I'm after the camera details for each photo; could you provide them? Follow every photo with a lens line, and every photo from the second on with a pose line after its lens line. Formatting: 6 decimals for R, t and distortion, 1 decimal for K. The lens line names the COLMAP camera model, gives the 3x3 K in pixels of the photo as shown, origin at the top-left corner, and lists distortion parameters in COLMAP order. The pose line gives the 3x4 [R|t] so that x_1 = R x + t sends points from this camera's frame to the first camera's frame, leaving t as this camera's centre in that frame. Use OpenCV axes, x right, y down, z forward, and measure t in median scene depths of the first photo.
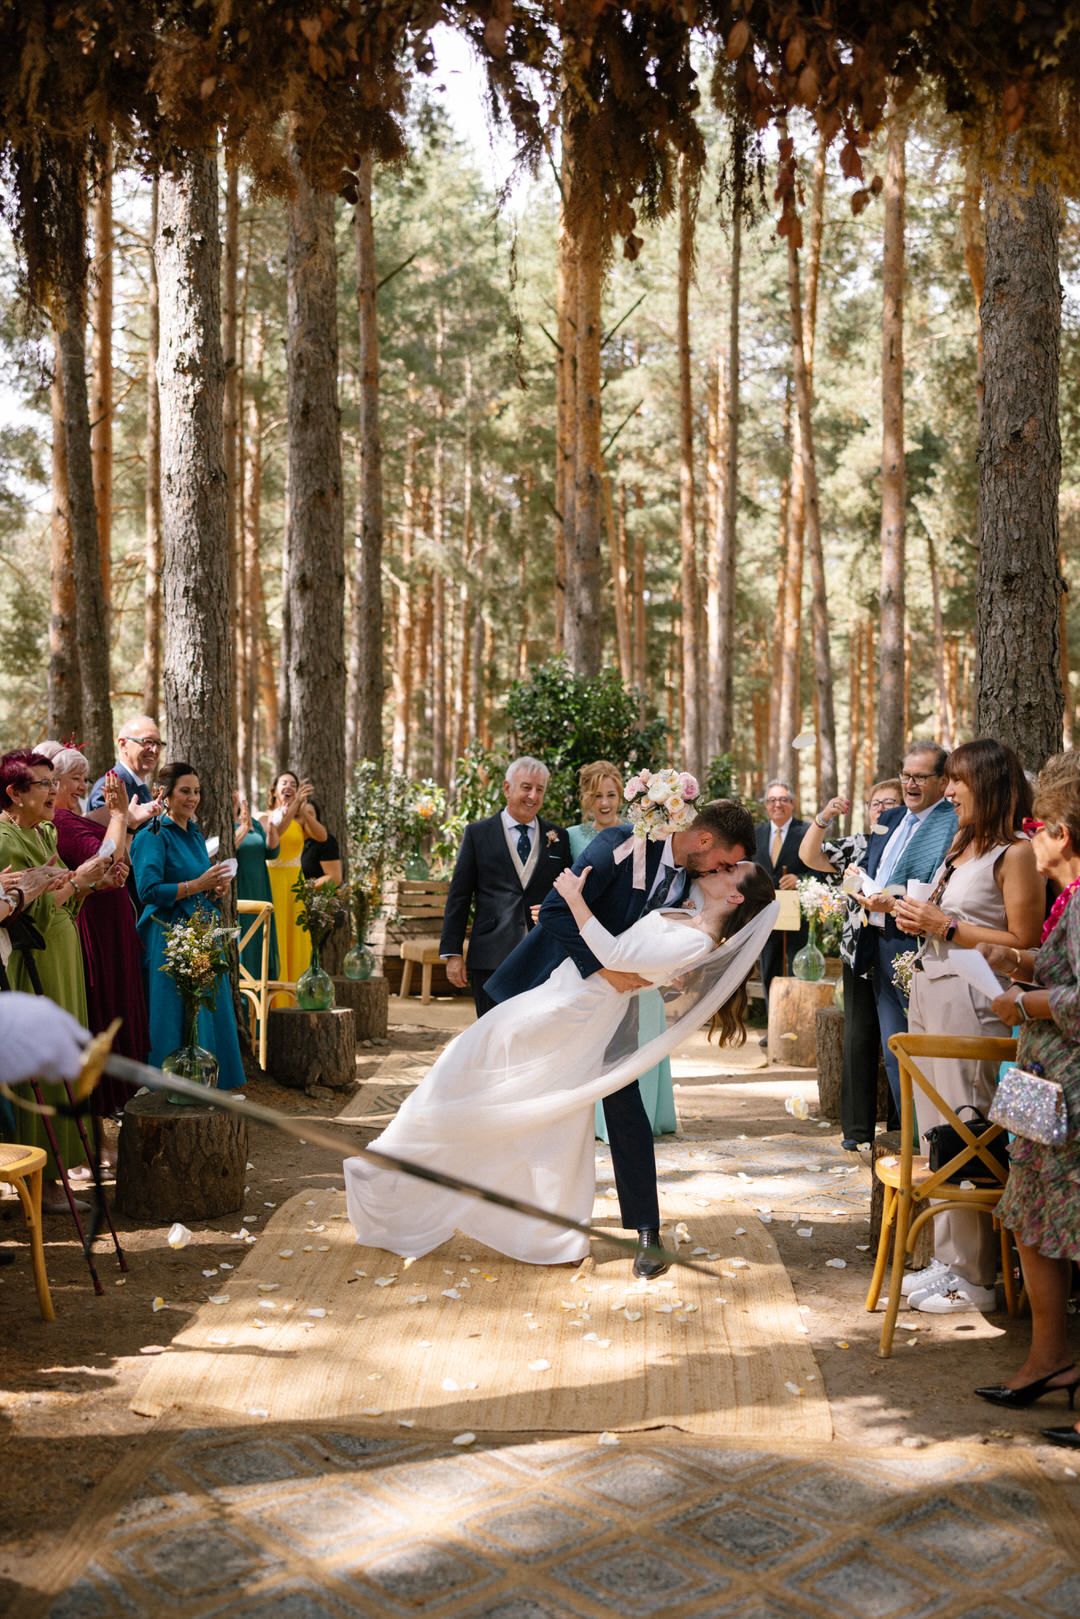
lens RADIAL K [[1674.1, 0, 544.5], [0, 1674.1, 782.6], [0, 0, 1]] dist [0.005085, 0.008778]
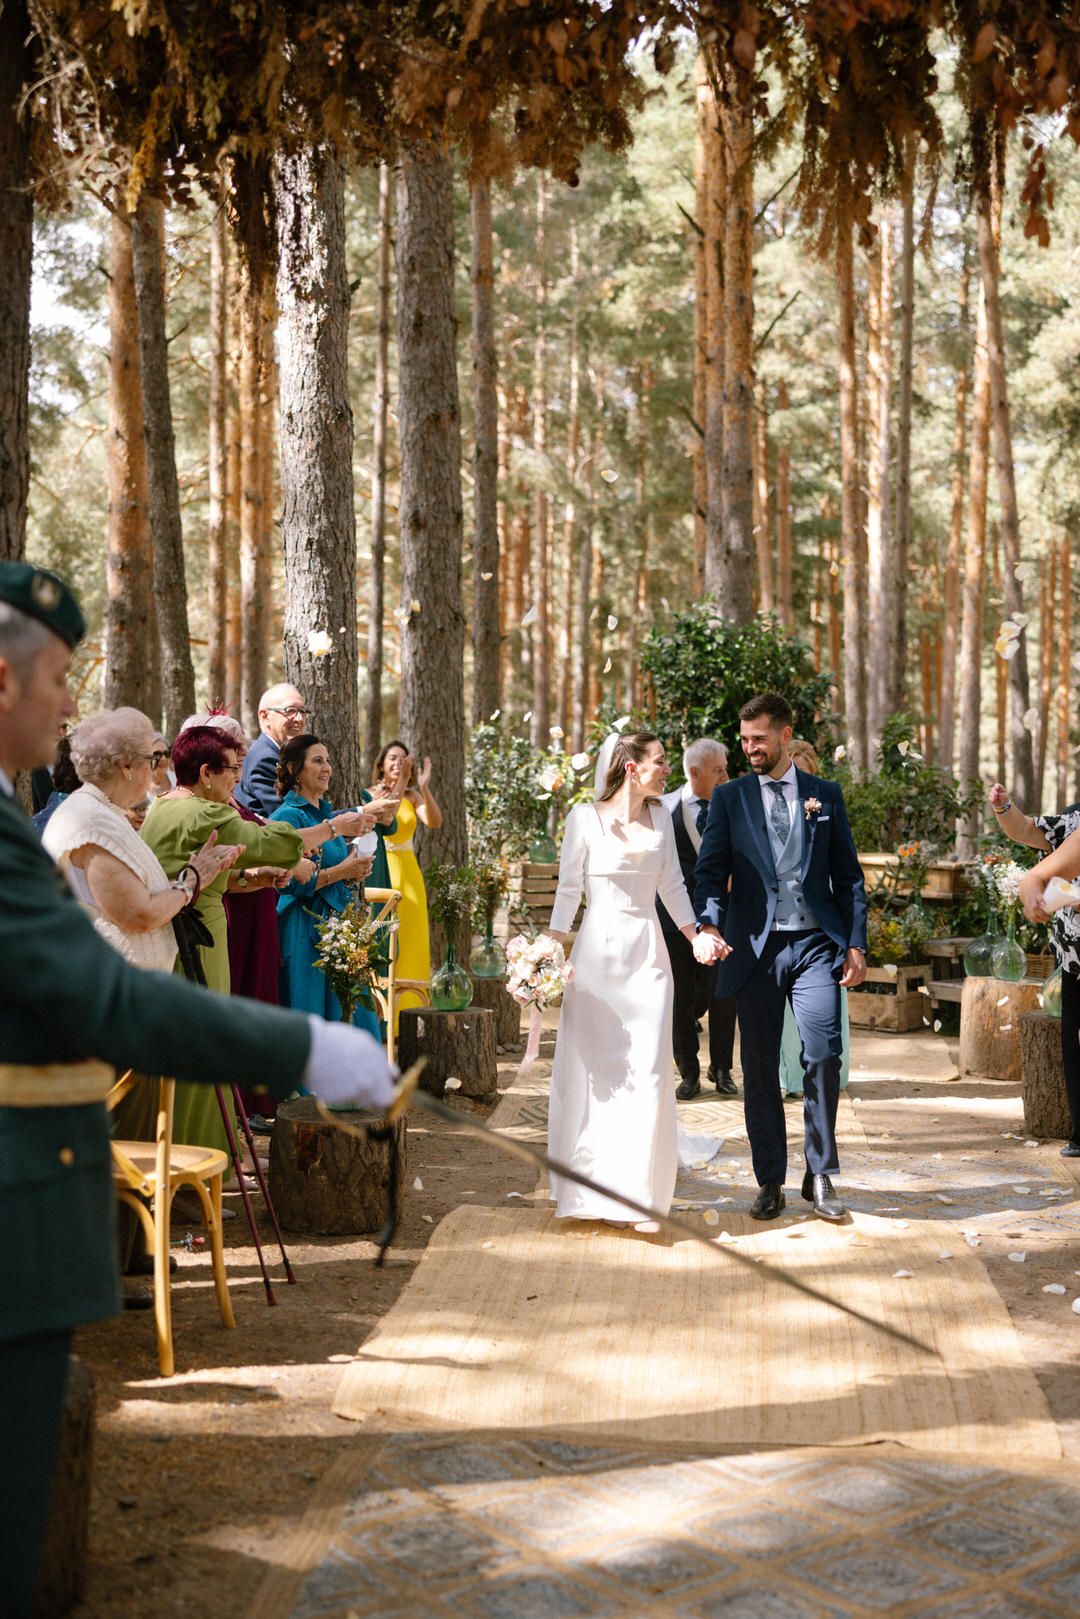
lens RADIAL K [[2048.6, 0, 517.5], [0, 2048.6, 781.6], [0, 0, 1]] dist [-0.007847, 0.037782]
pose [[0.997686, -0.001697, -0.067969, -0.010546], [0.003156, 0.999767, 0.021362, -0.003670], [0.067917, -0.021527, 0.997459, -0.032439]]
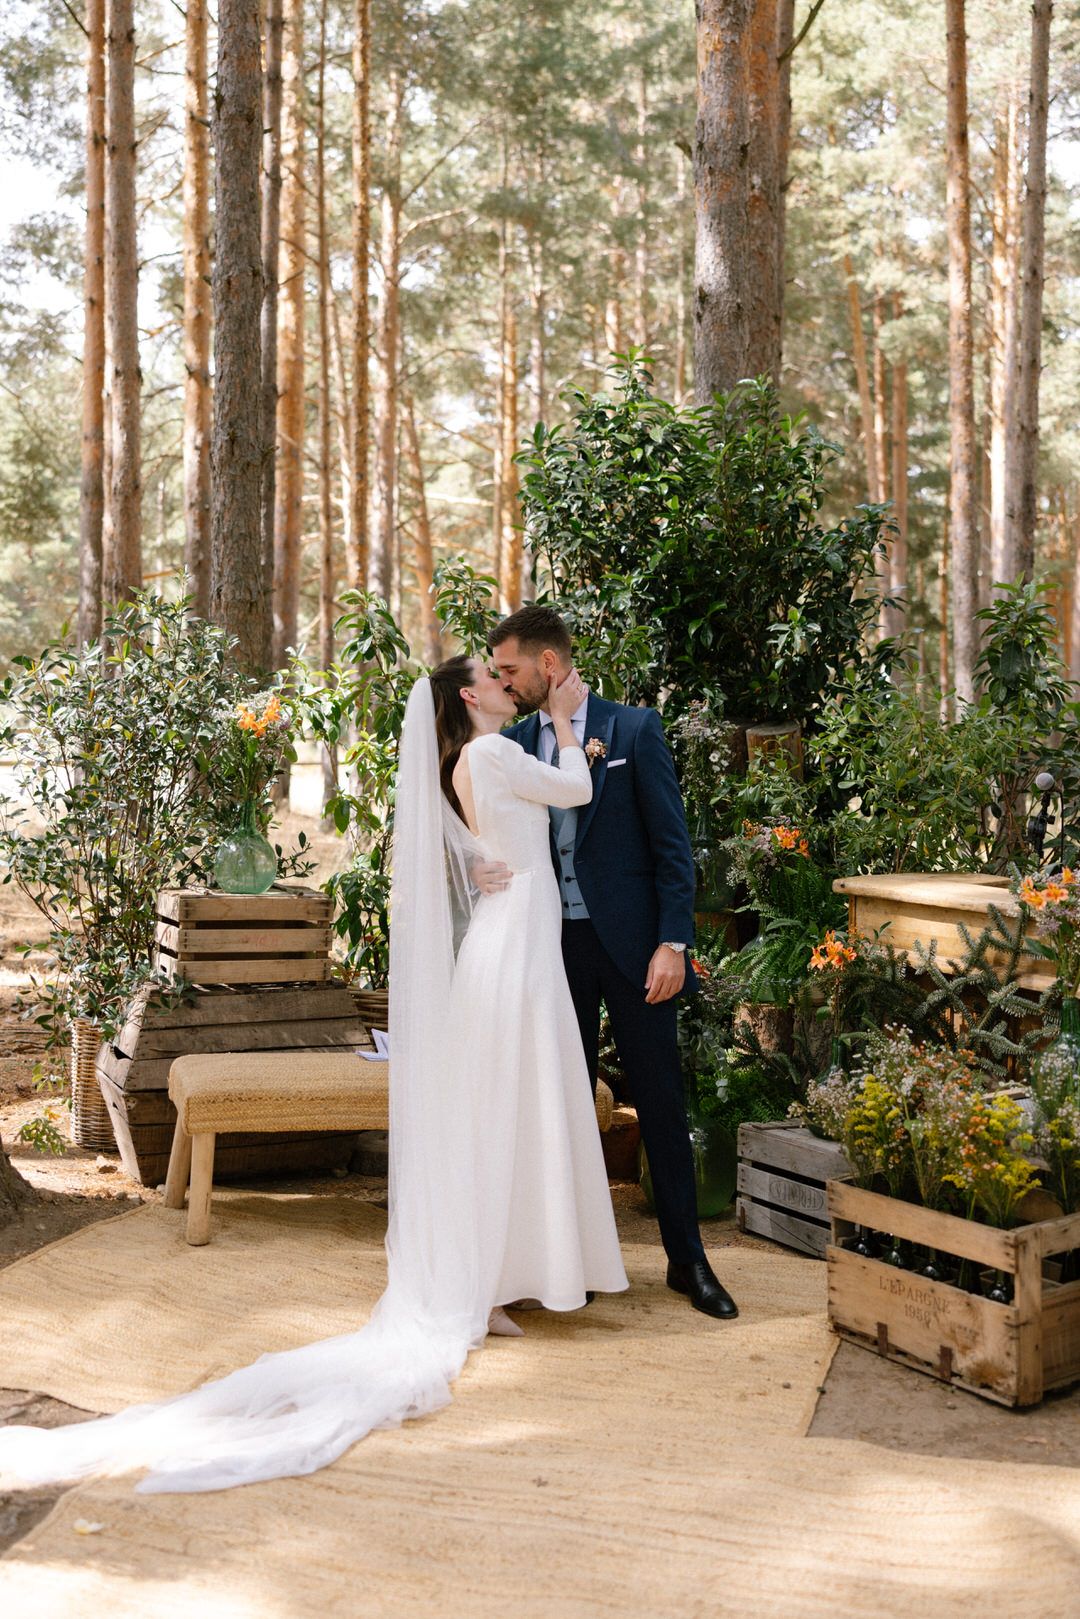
lens RADIAL K [[1674.1, 0, 544.5], [0, 1674.1, 782.6], [0, 0, 1]] dist [0.005085, 0.008778]
pose [[0.986809, 0.000713, -0.161884, 0.036659], [0.007410, 0.998743, 0.049566, 0.007355], [0.161716, -0.050112, 0.985564, 0.370727]]
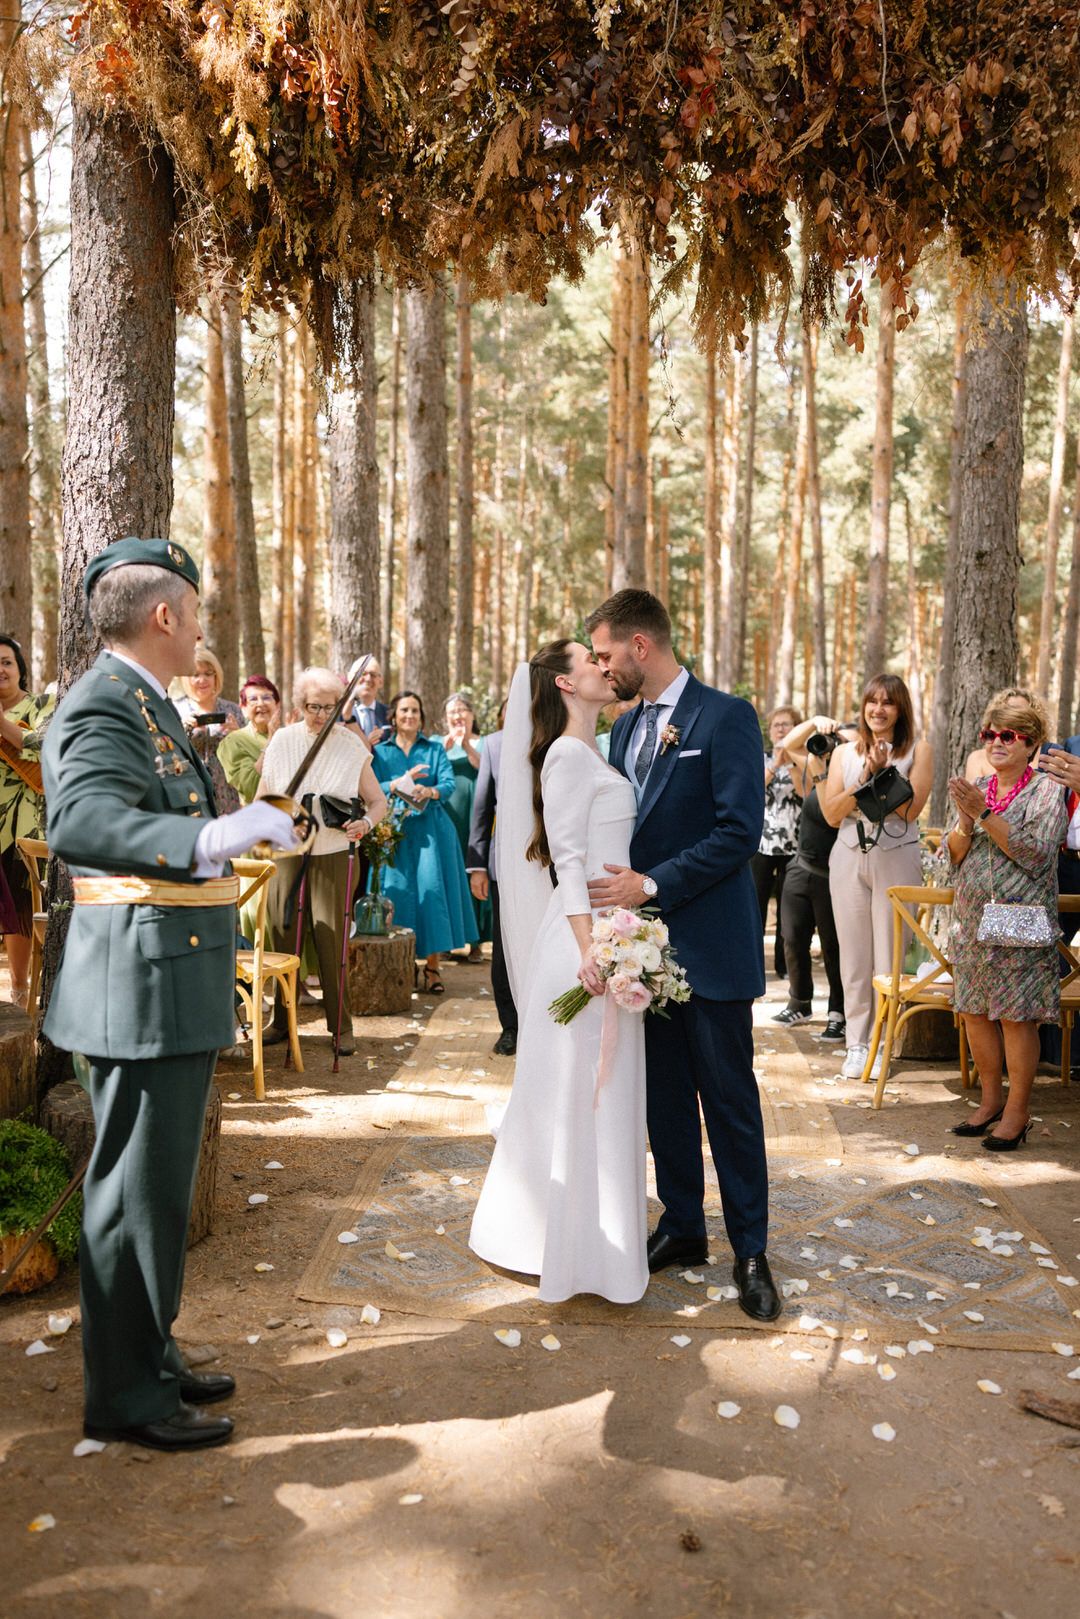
lens RADIAL K [[1388.7, 0, 525.5], [0, 1388.7, 818.9], [0, 0, 1]] dist [0.000083, 0.004144]
pose [[0.999316, 0.015628, -0.033503, -0.013103], [-0.012802, 0.996471, 0.082956, -0.000273], [0.034681, -0.082470, 0.995990, -0.037496]]
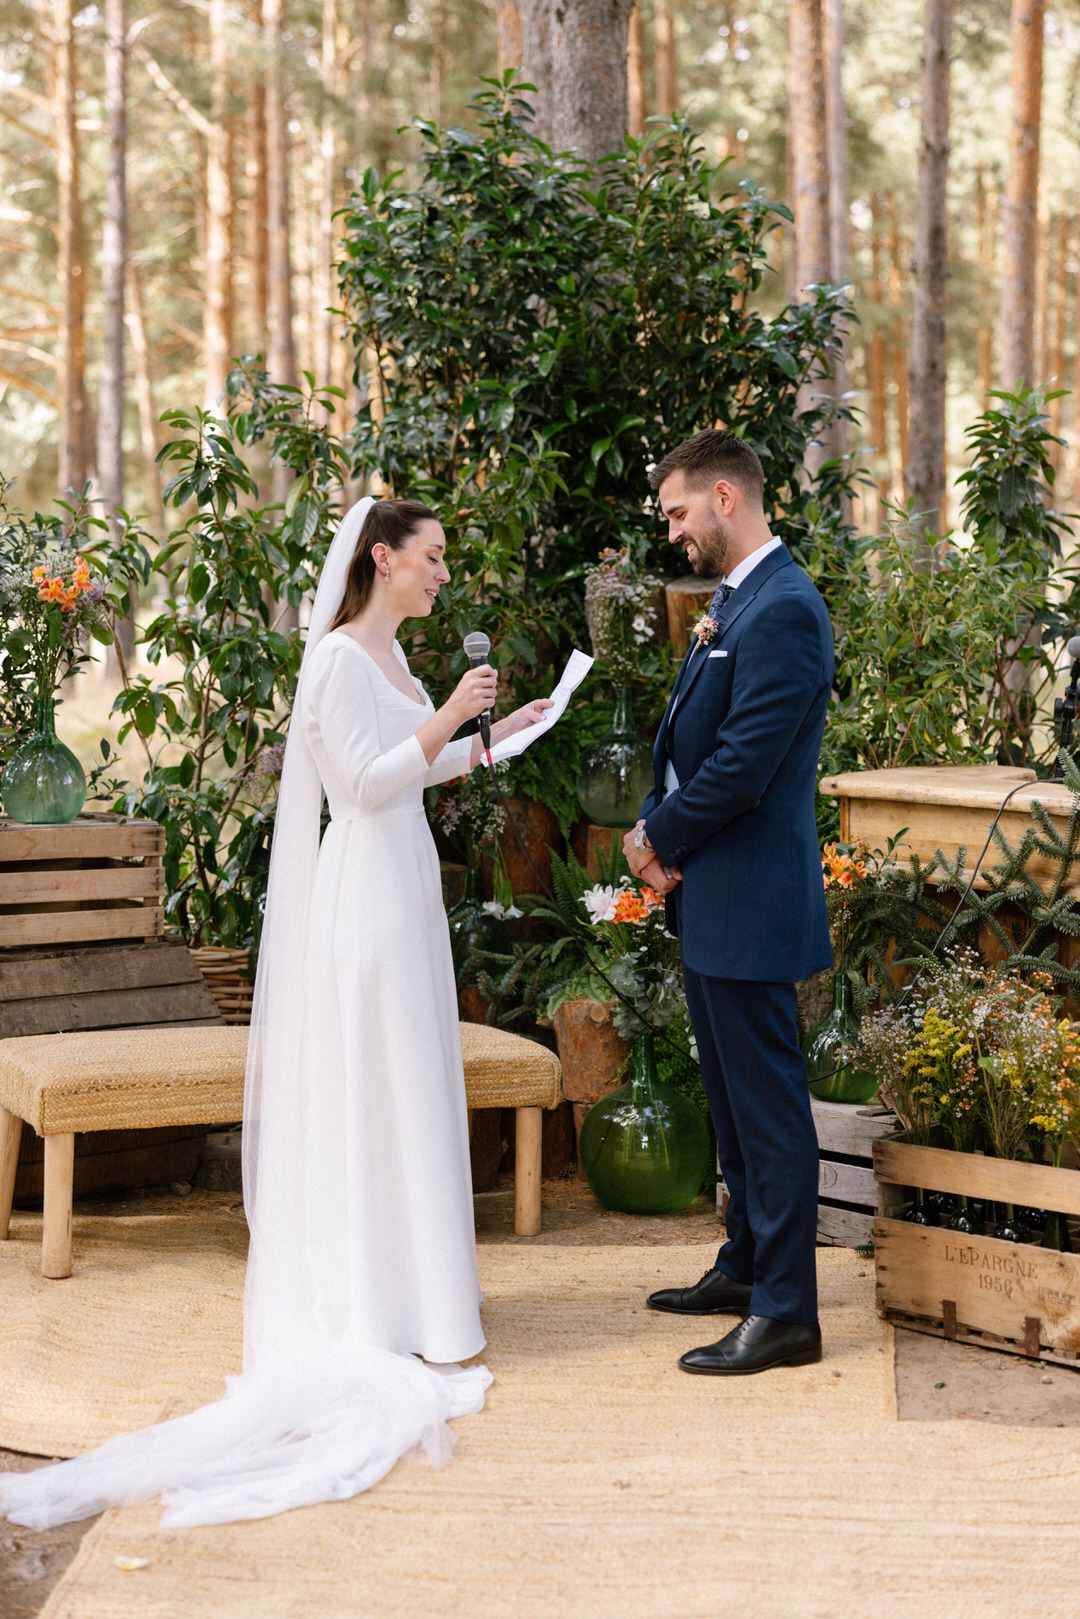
lens RADIAL K [[2630.8, 0, 540.0], [0, 2630.8, 809.5], [0, 0, 1]] dist [0.004278, -0.041177]
pose [[0.999644, -0.023560, 0.012505, 0.004147], [0.021995, 0.993325, 0.113233, 0.002775], [-0.015089, -0.112917, 0.993490, 0.320202]]
